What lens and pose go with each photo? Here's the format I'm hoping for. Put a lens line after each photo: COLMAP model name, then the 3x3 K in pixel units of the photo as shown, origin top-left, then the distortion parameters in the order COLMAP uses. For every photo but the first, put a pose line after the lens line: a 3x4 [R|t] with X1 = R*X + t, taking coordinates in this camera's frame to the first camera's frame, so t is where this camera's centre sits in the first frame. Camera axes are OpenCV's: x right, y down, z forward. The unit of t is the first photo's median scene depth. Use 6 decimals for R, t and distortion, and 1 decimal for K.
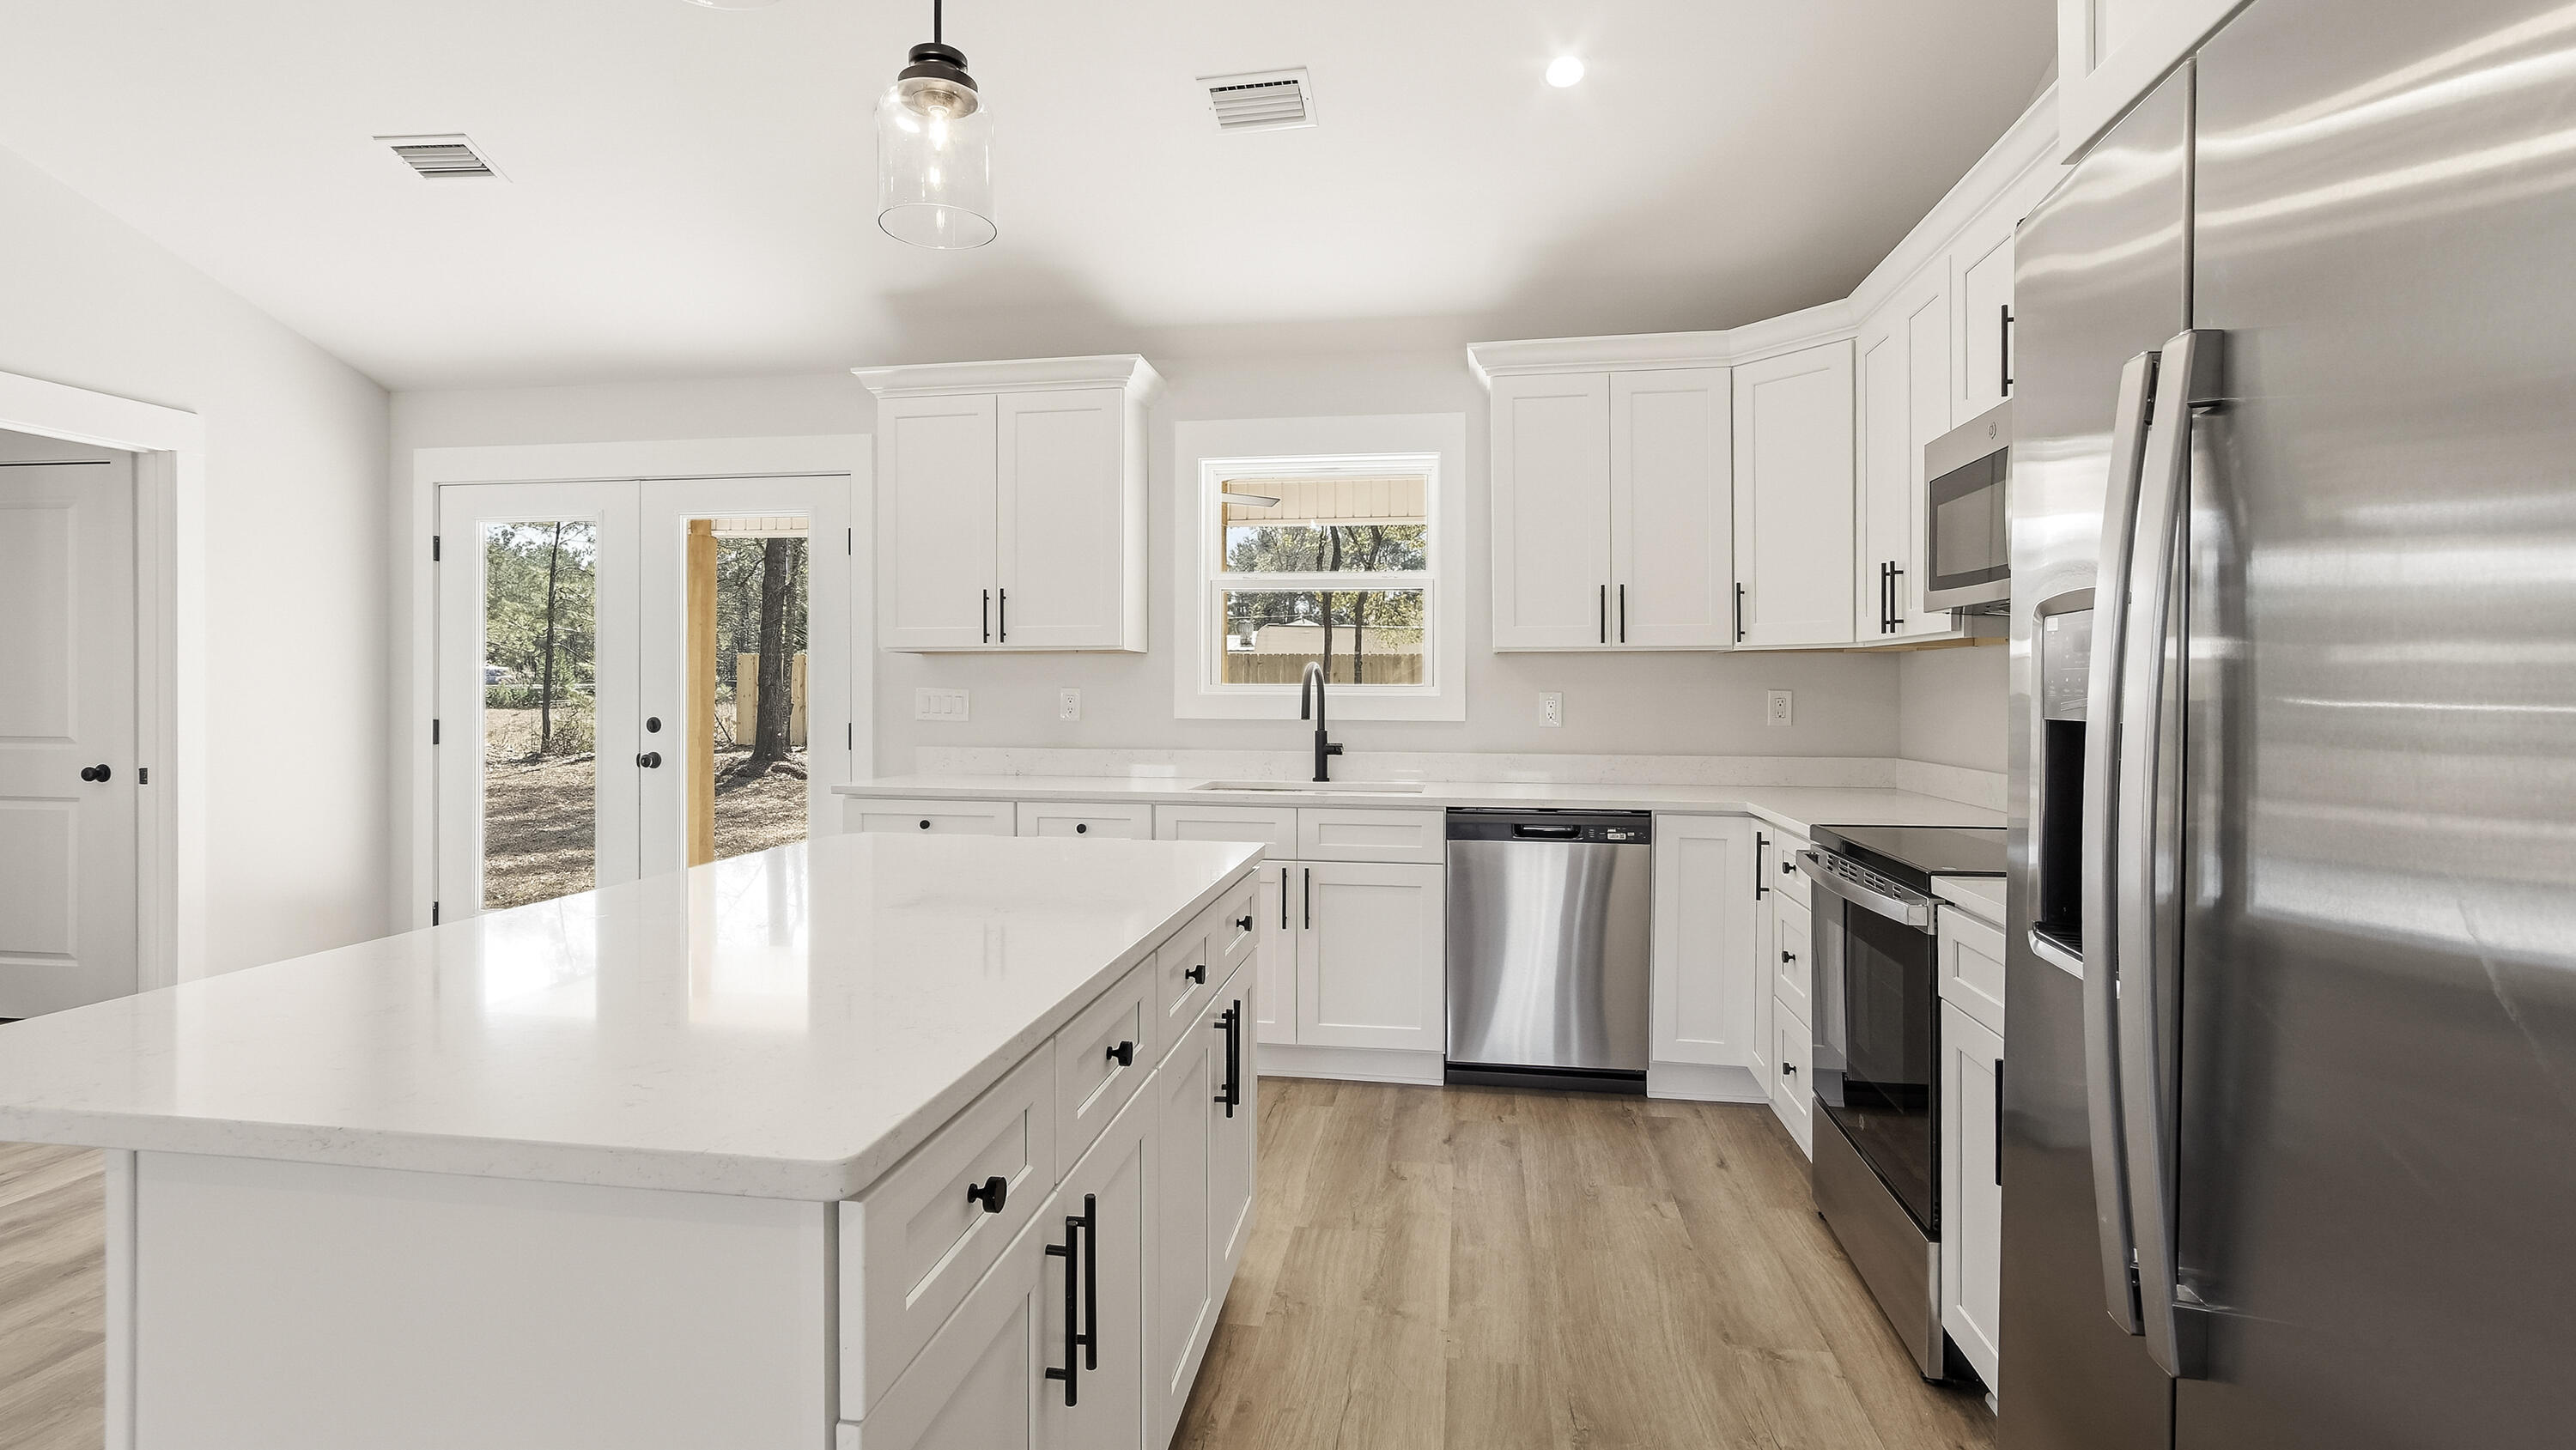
lens RADIAL K [[1177.6, 0, 1286.5], [0, 1177.6, 702.2], [0, 0, 1]] dist [-0.003516, 0.000449]
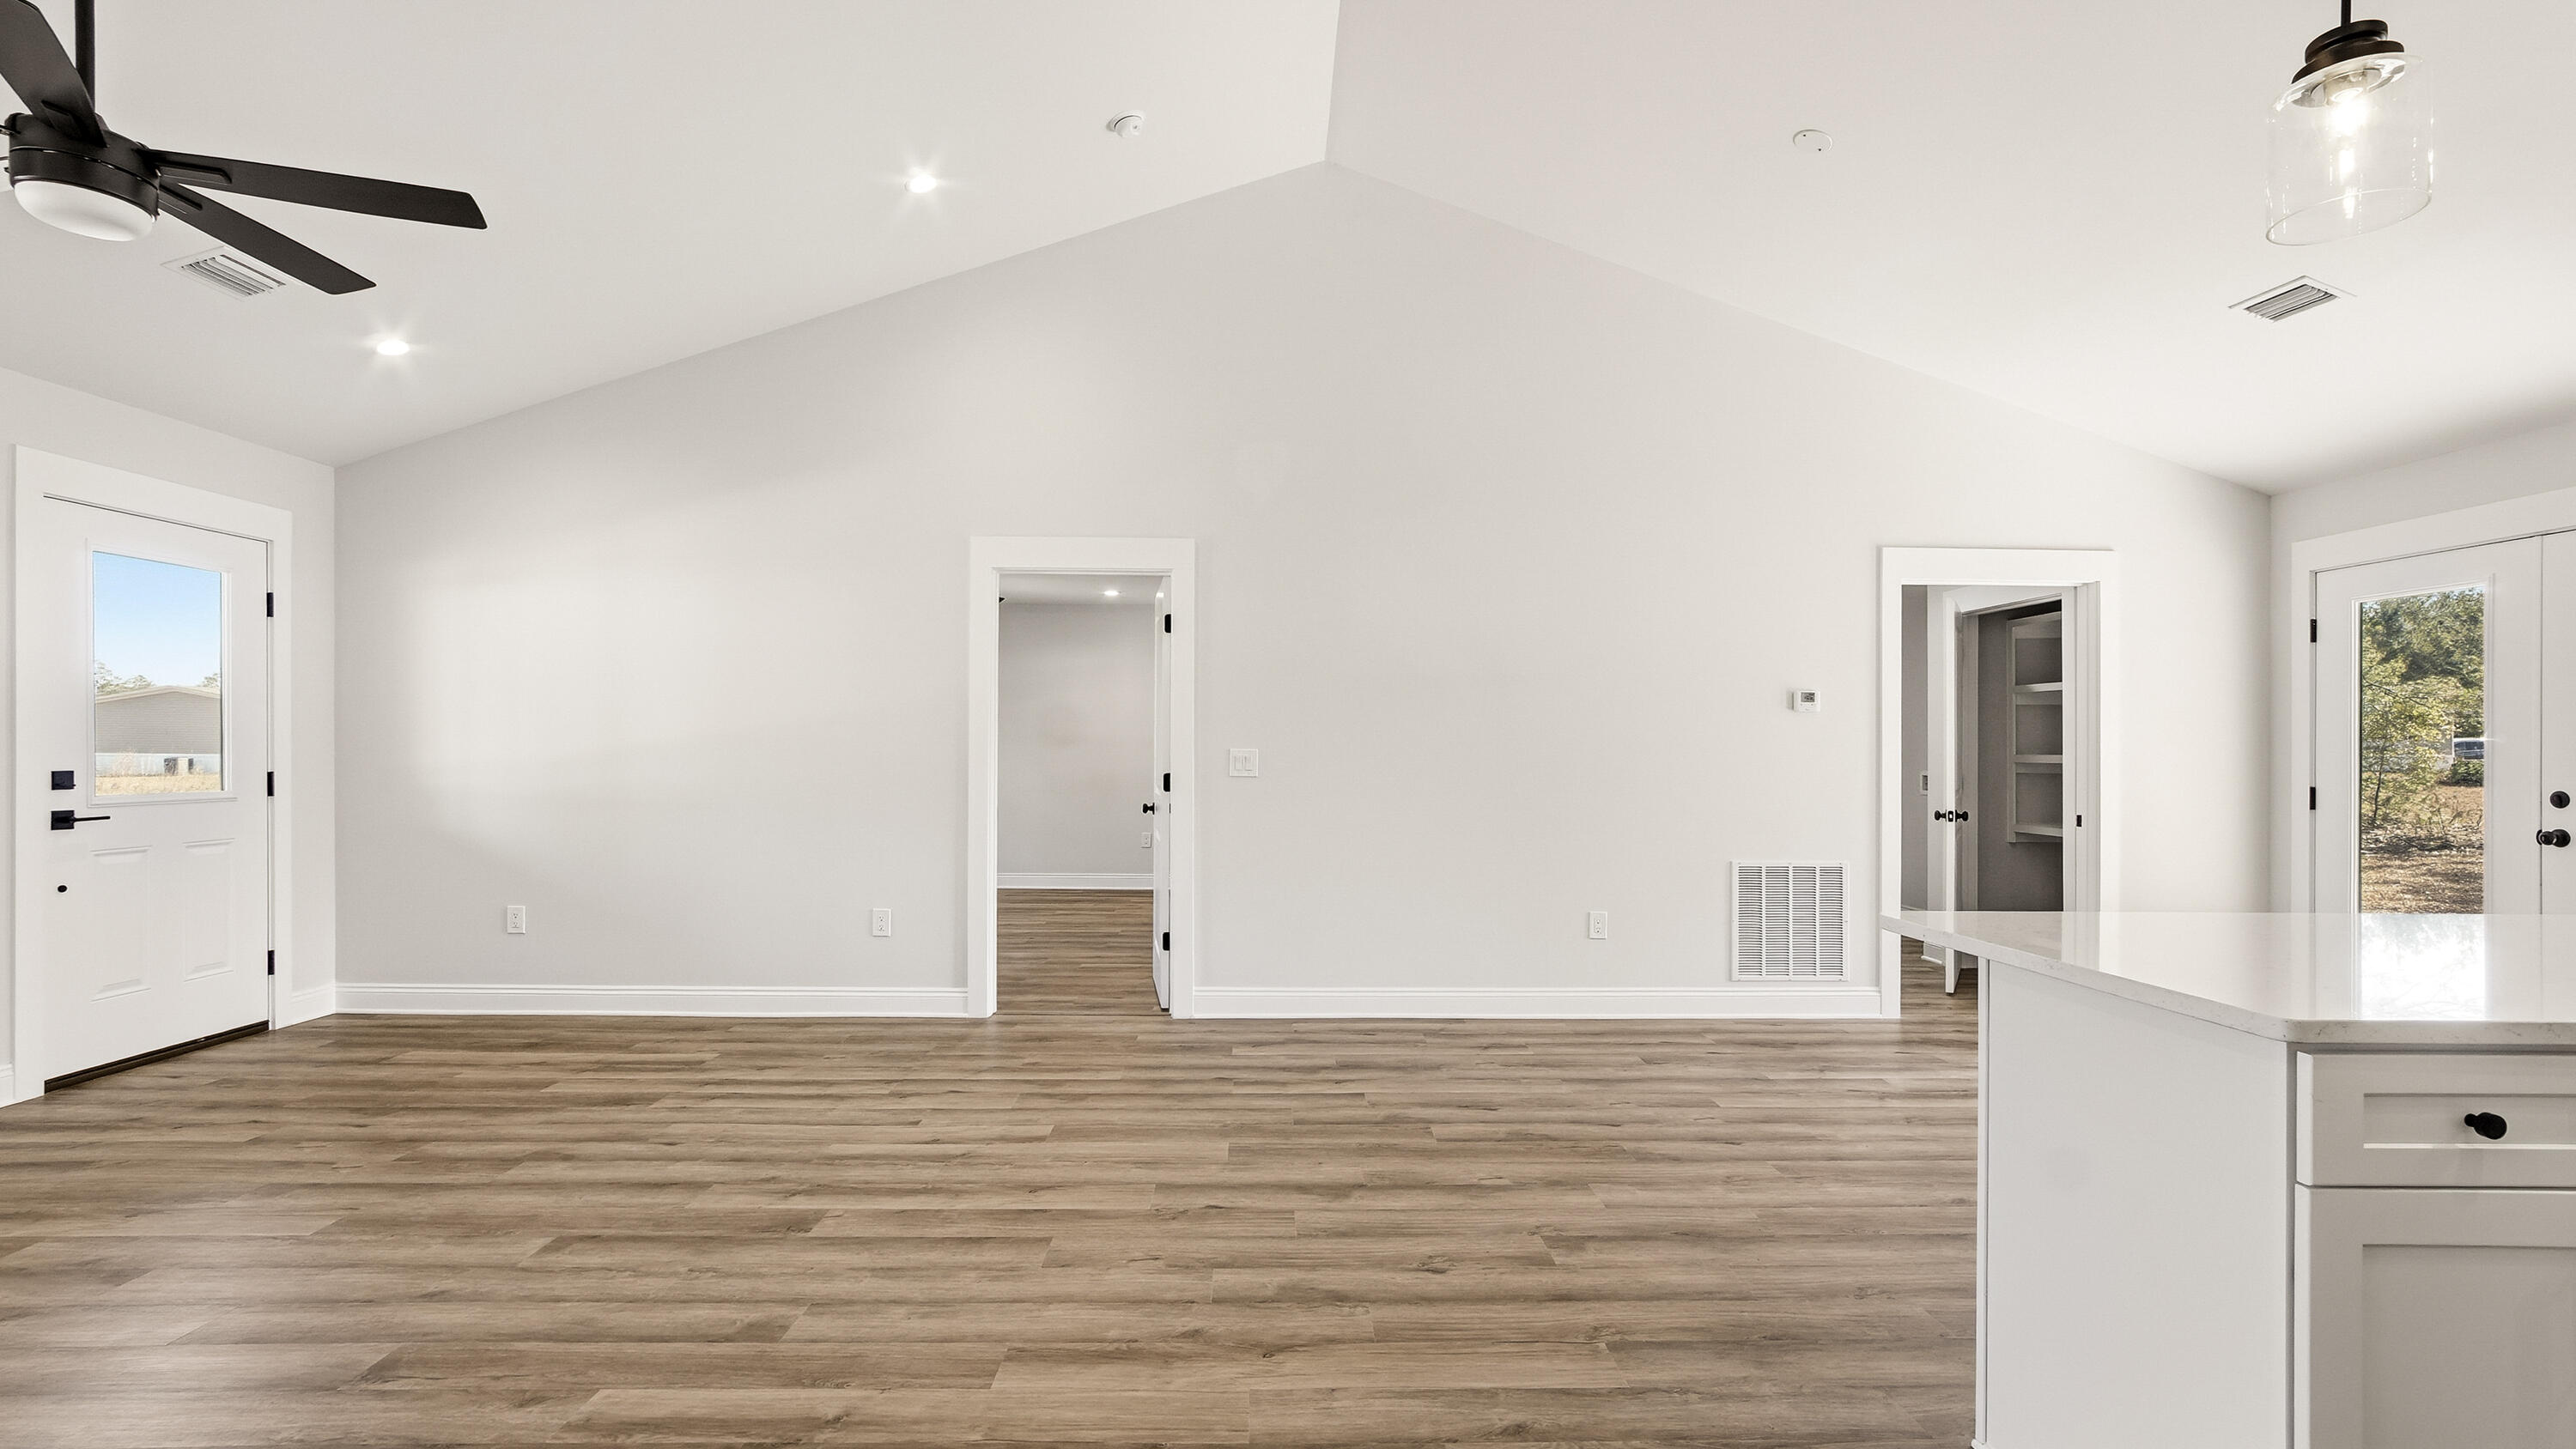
lens RADIAL K [[1179.9, 0, 1285.0], [0, 1179.9, 717.5], [0, 0, 1]] dist [-0.000730, 0.000533]
pose [[0.175256, -0.029891, -0.984069, 0.261394], [-0.019575, 0.999236, -0.033838, 0.008292], [0.984328, 0.025193, 0.174537, -0.184496]]
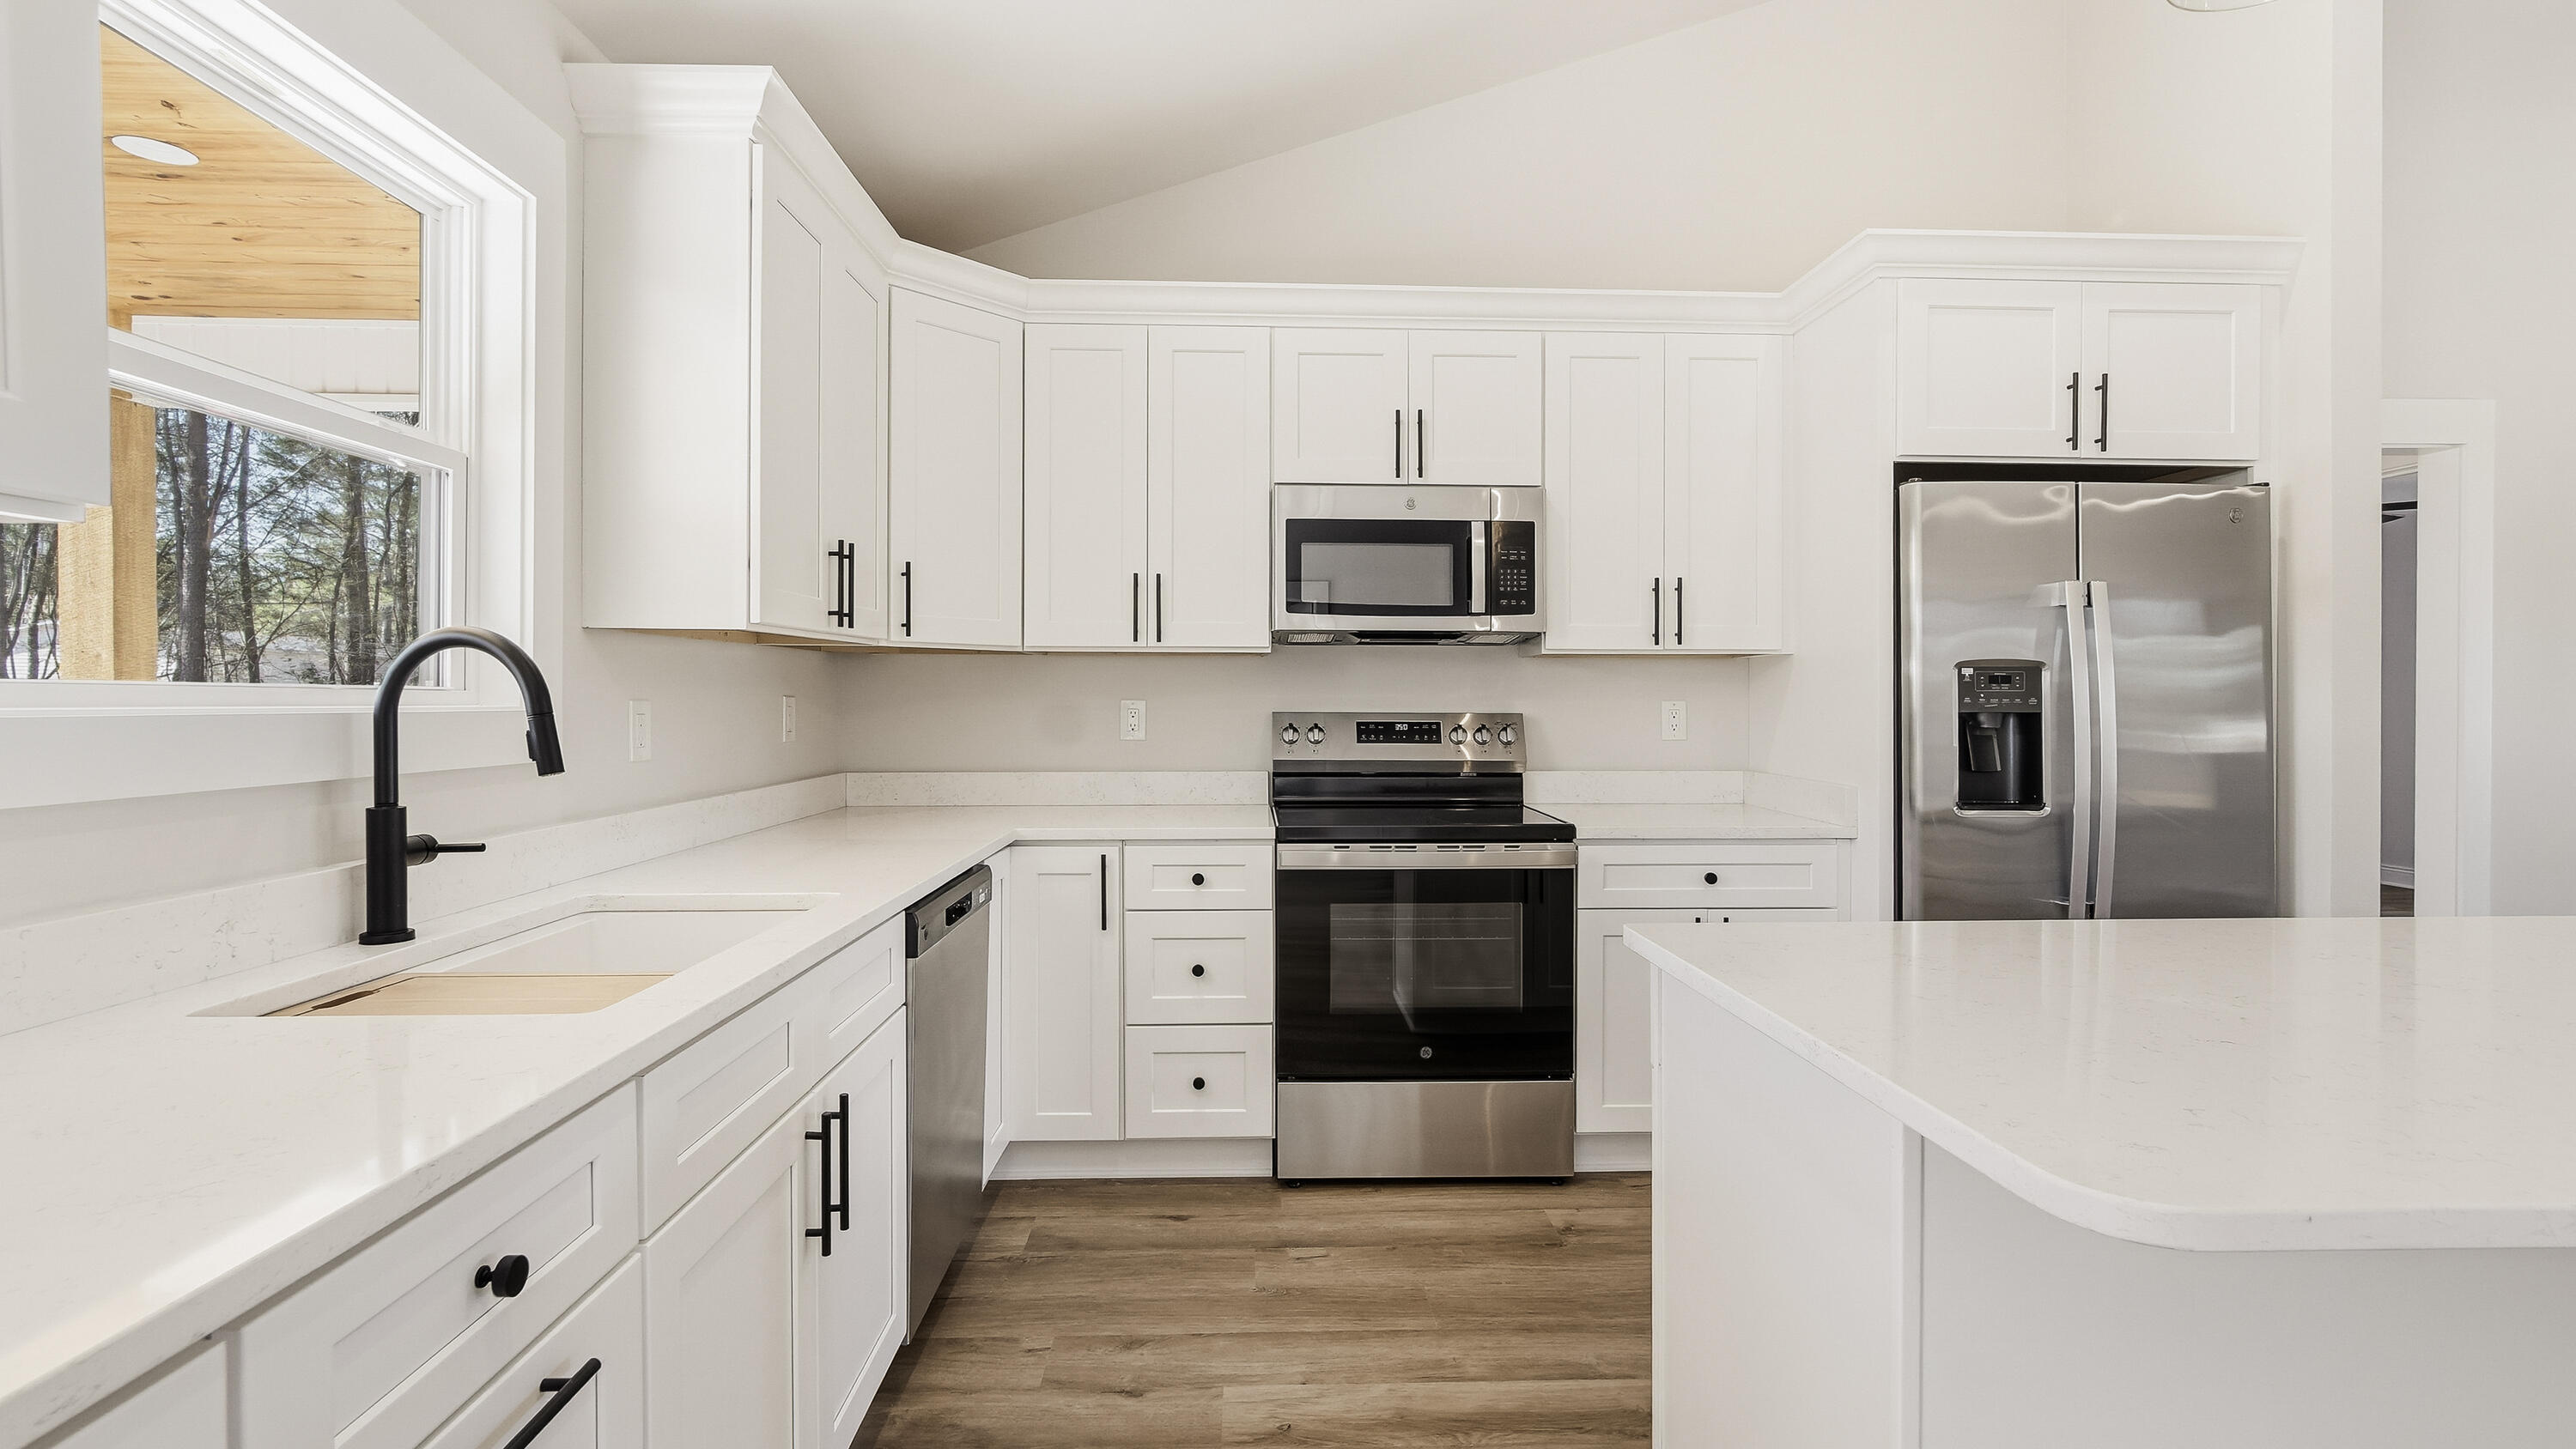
lens RADIAL K [[1177.5, 0, 1286.5], [0, 1177.5, 701.7], [0, 0, 1]] dist [-0.003516, 0.000449]
pose [[-0.187457, -0.007674, 0.982243, -0.476380], [0.007434, 0.999930, 0.009231, -0.012303], [-0.982245, 0.009032, -0.187387, 0.962479]]
